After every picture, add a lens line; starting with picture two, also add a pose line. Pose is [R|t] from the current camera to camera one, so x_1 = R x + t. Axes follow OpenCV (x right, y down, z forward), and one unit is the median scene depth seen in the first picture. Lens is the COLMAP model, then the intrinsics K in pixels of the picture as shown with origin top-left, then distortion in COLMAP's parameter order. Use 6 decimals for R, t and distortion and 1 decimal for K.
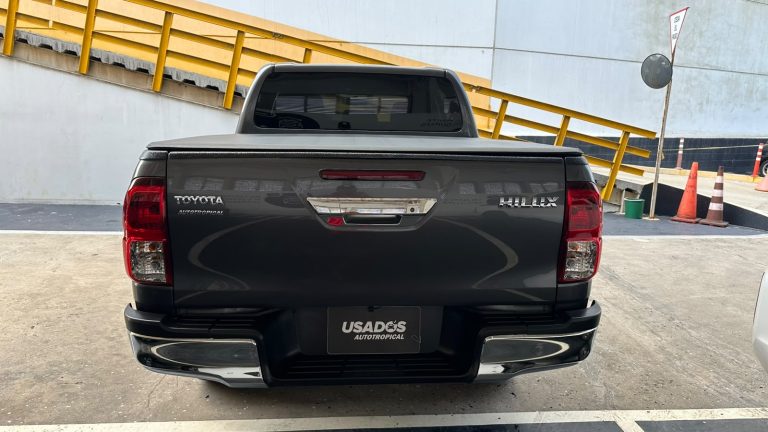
lens RADIAL K [[546.6, 0, 384.0], [0, 546.6, 220.4], [0, 0, 1]] dist [0.040351, -0.050456]
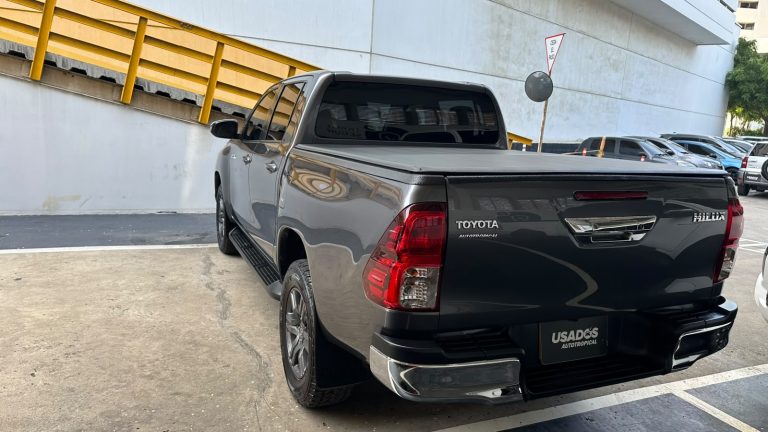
lens RADIAL K [[546.6, 0, 382.3], [0, 546.6, 219.9], [0, 0, 1]] dist [0.040351, -0.050456]
pose [[0.945024, -0.028576, 0.325751, -0.398462], [0.026964, 0.999592, 0.009465, -0.028737], [-0.325889, -0.000161, 0.945408, 0.057442]]
